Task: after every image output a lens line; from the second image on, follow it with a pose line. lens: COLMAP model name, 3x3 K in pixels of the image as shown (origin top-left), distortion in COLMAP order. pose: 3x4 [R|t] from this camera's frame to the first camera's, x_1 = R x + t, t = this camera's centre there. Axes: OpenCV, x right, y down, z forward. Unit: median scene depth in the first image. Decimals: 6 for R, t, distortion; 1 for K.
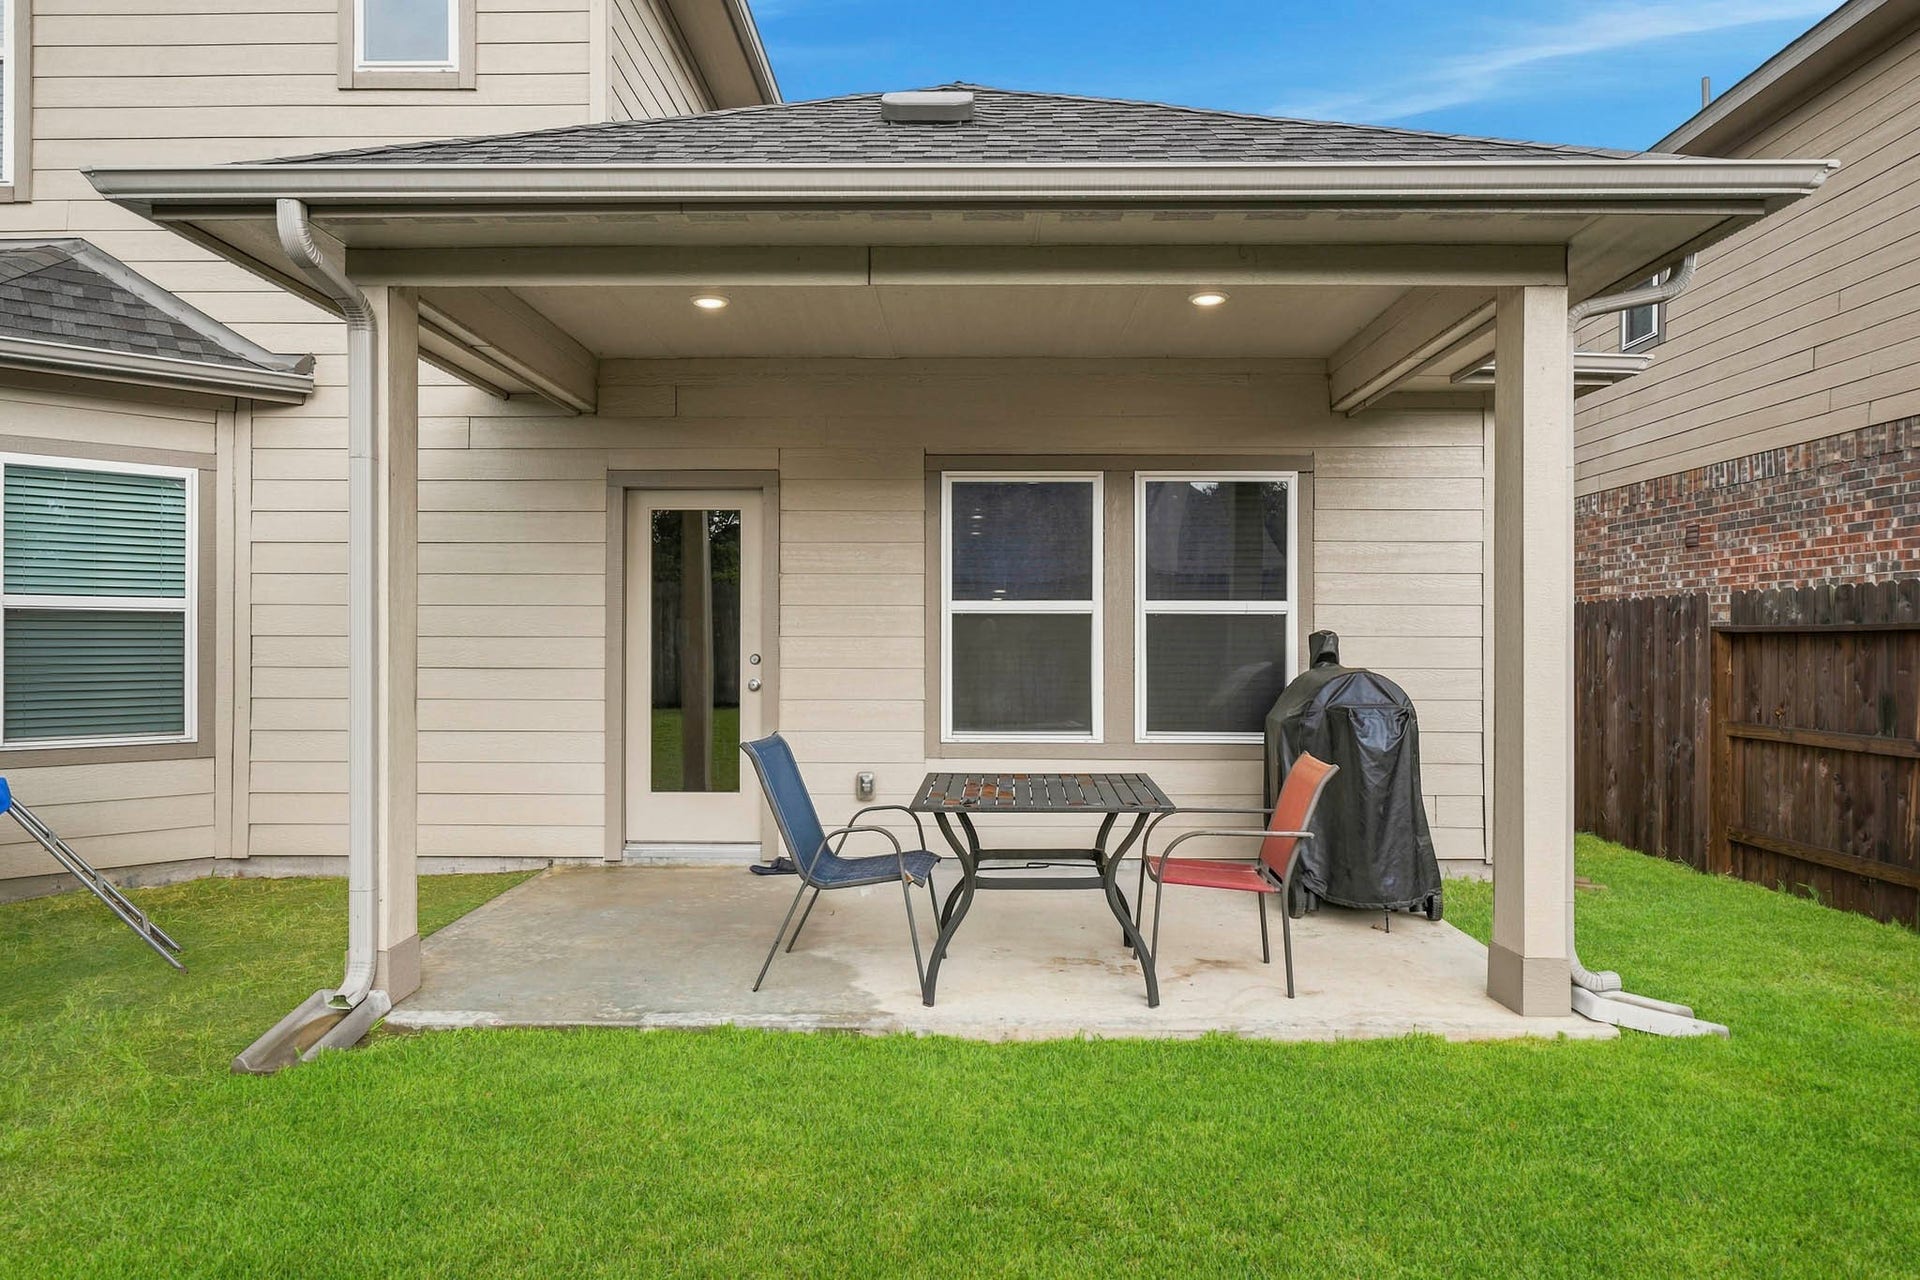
lens RADIAL K [[1146.3, 0, 952.9], [0, 1146.3, 640.7], [0, 0, 1]] dist [0.003731, 0.000446]
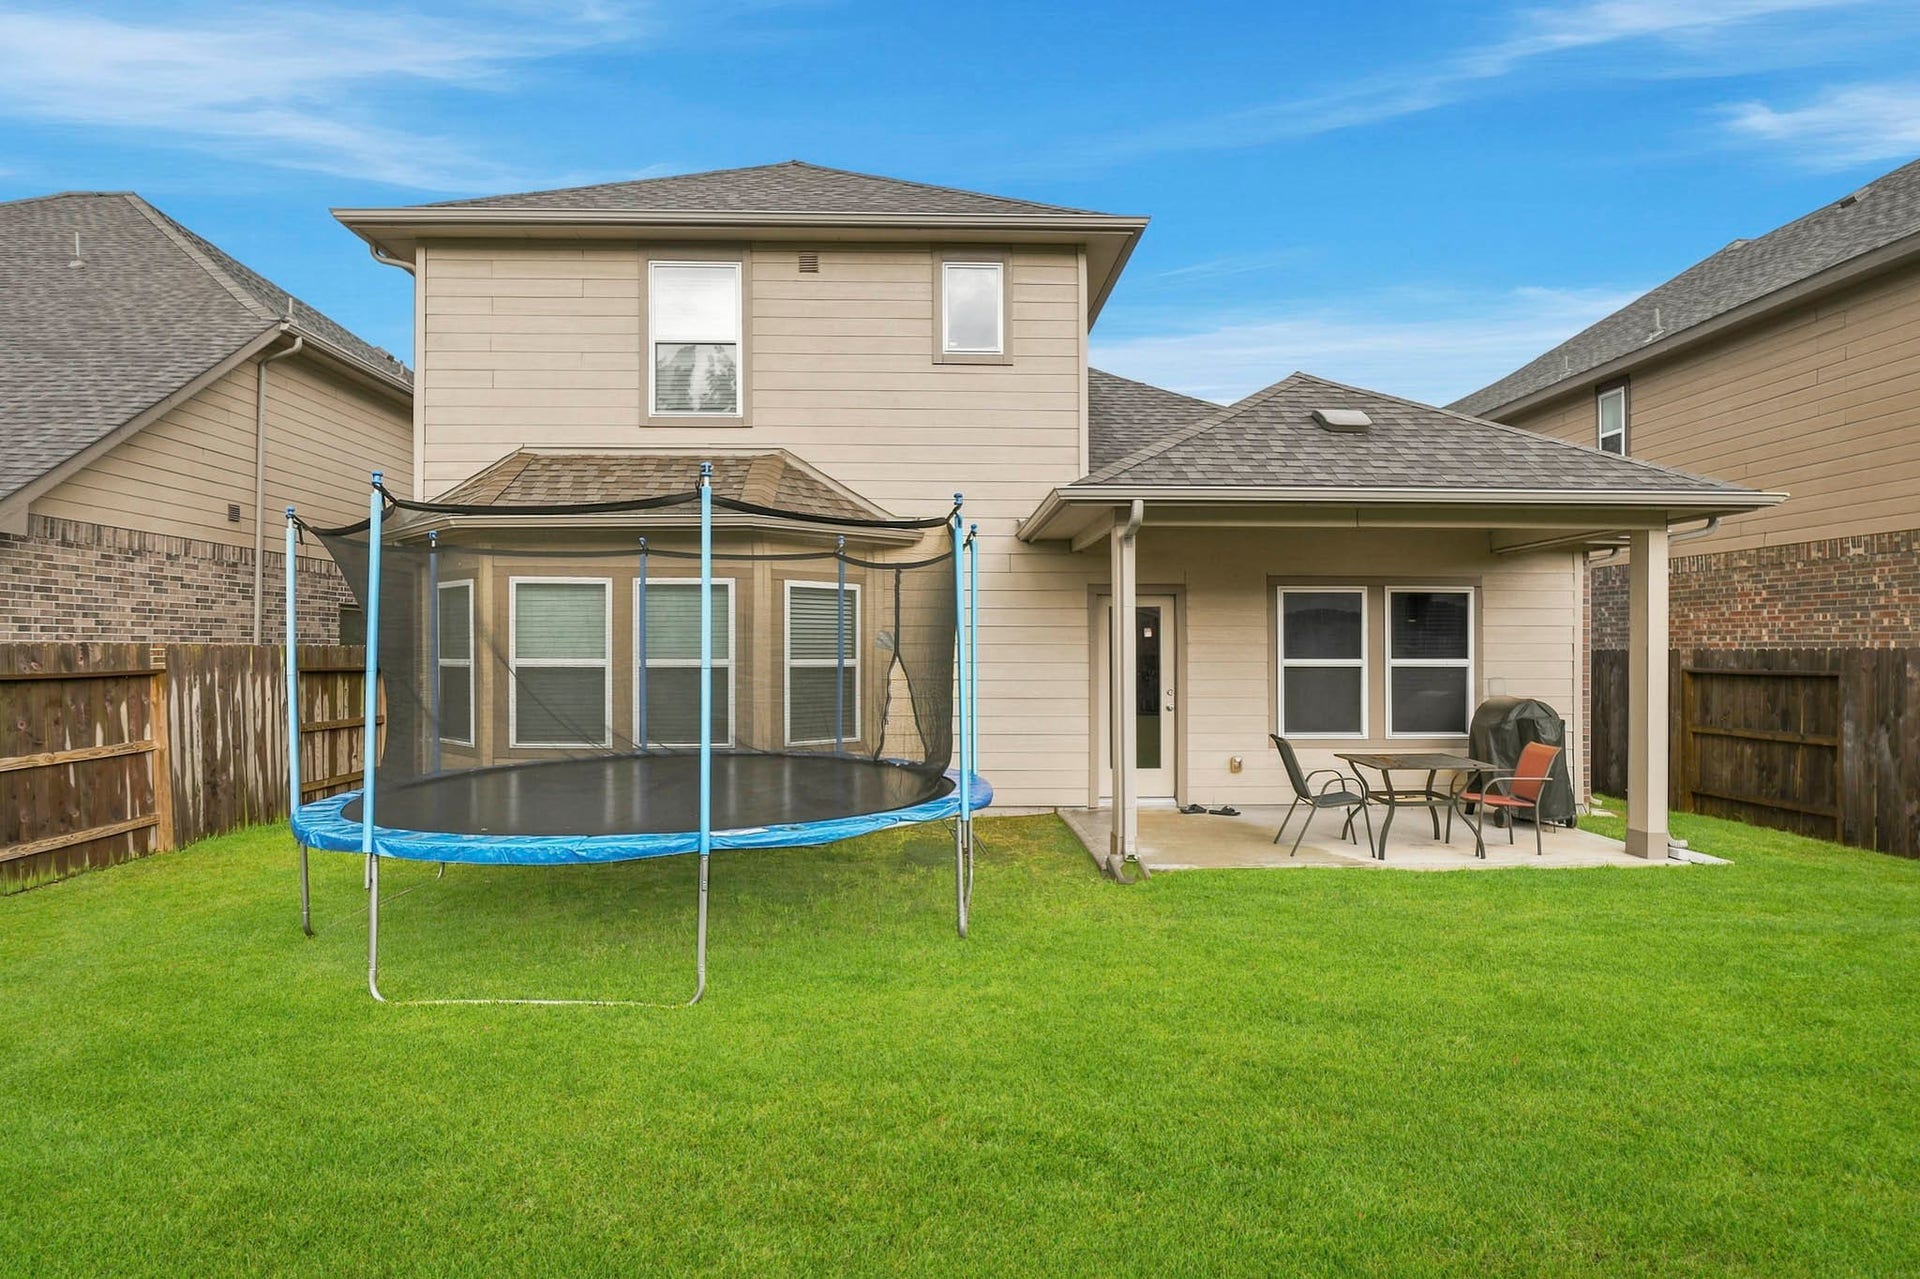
lens RADIAL K [[1059.3, 0, 962.1], [0, 1059.3, 655.7], [0, 0, 1]] dist [-0.003278, -0.003241]
pose [[0.998243, -0.002589, 0.059196, -0.592517], [0.002168, 0.999972, 0.007187, -0.052806], [-0.059212, -0.007046, 0.998221, -0.601431]]
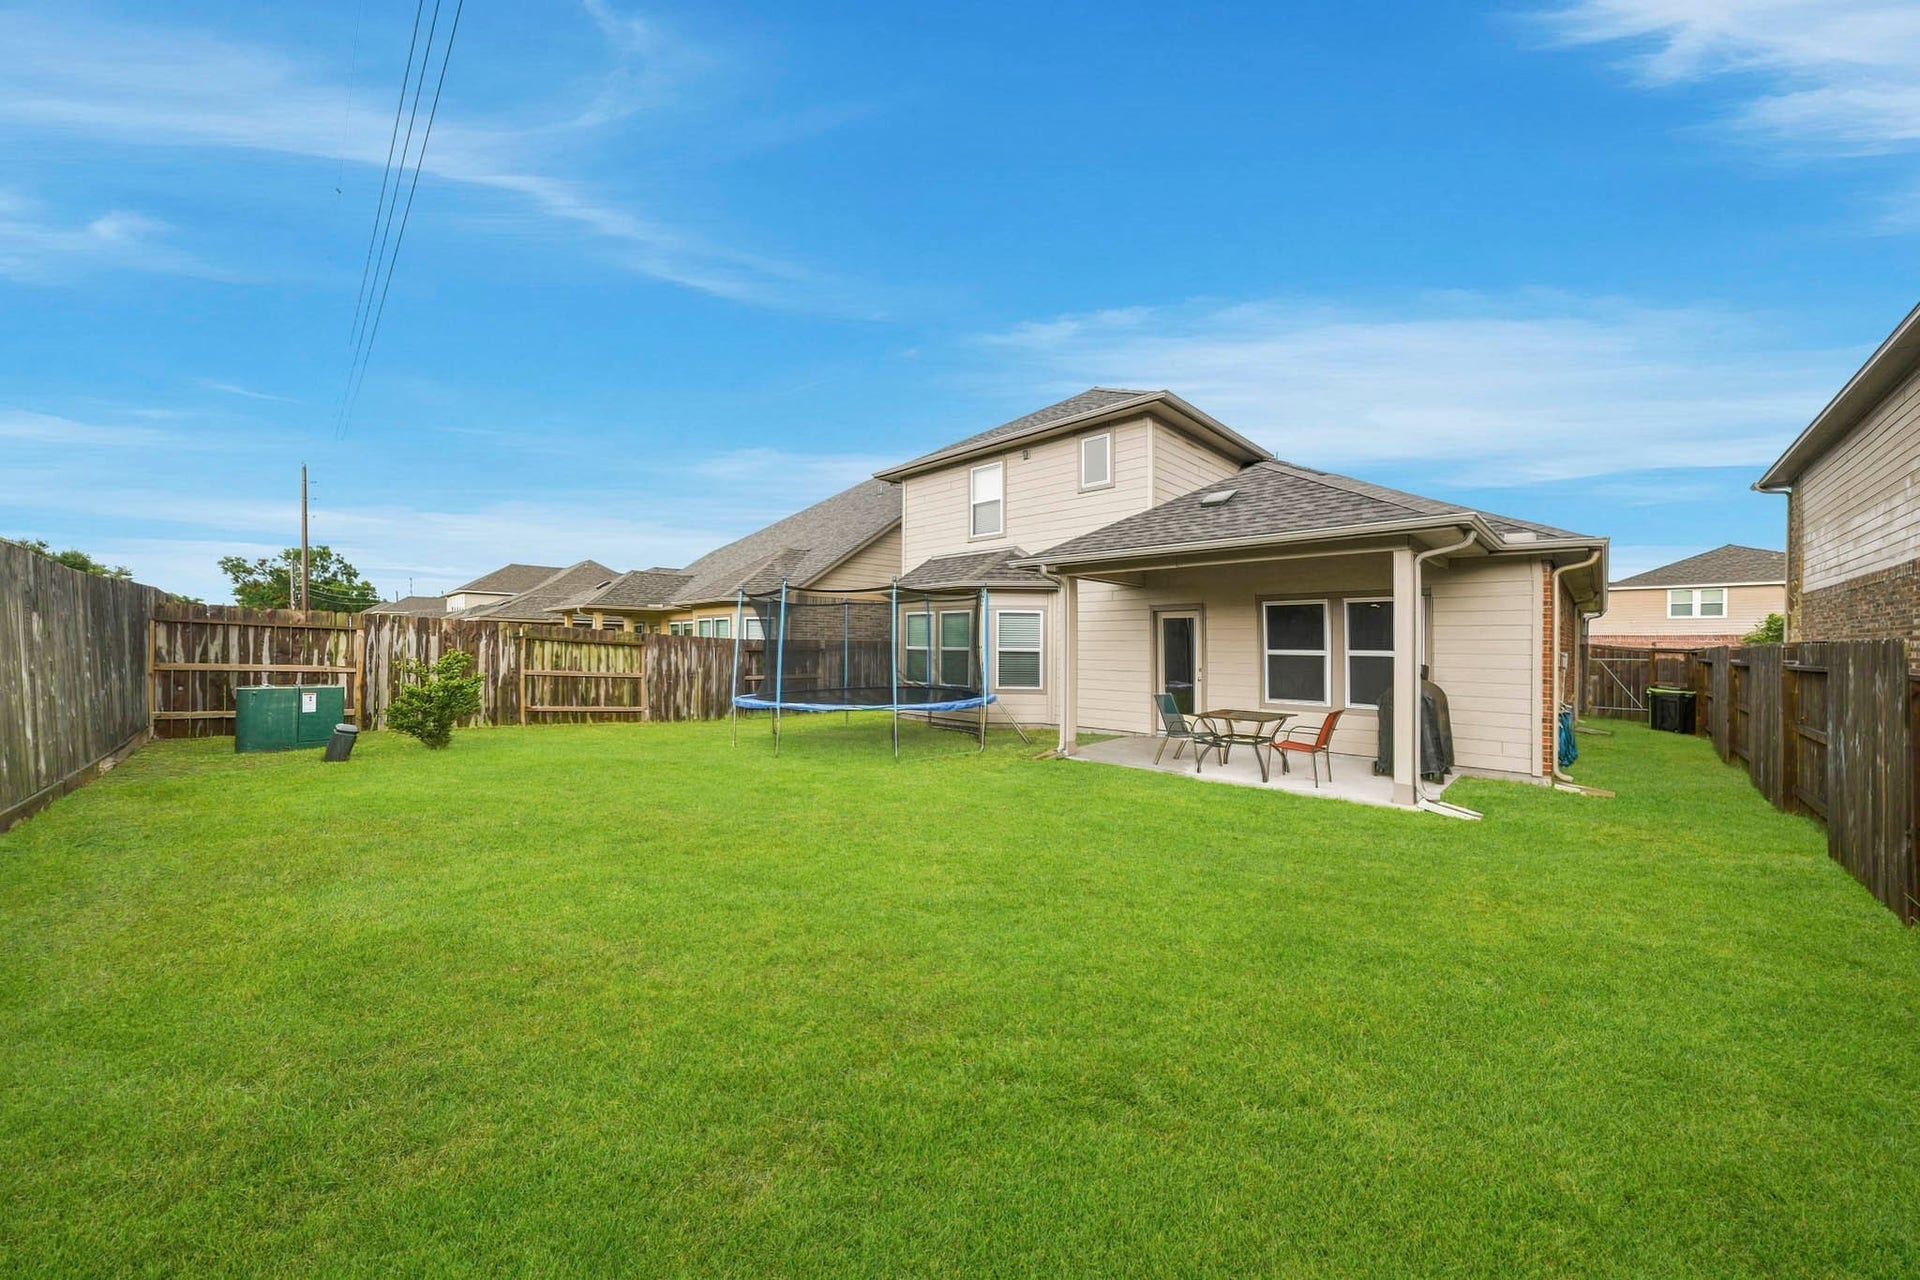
lens RADIAL K [[665.0, 0, 973.5], [0, 665.0, 647.3], [0, 0, 1]] dist [0.001137, -0.000023]
pose [[0.733636, 0.003965, -0.679531, 0.549761], [-0.000649, 0.999987, 0.005134, -0.048422], [0.679542, -0.003326, 0.733629, -0.609184]]
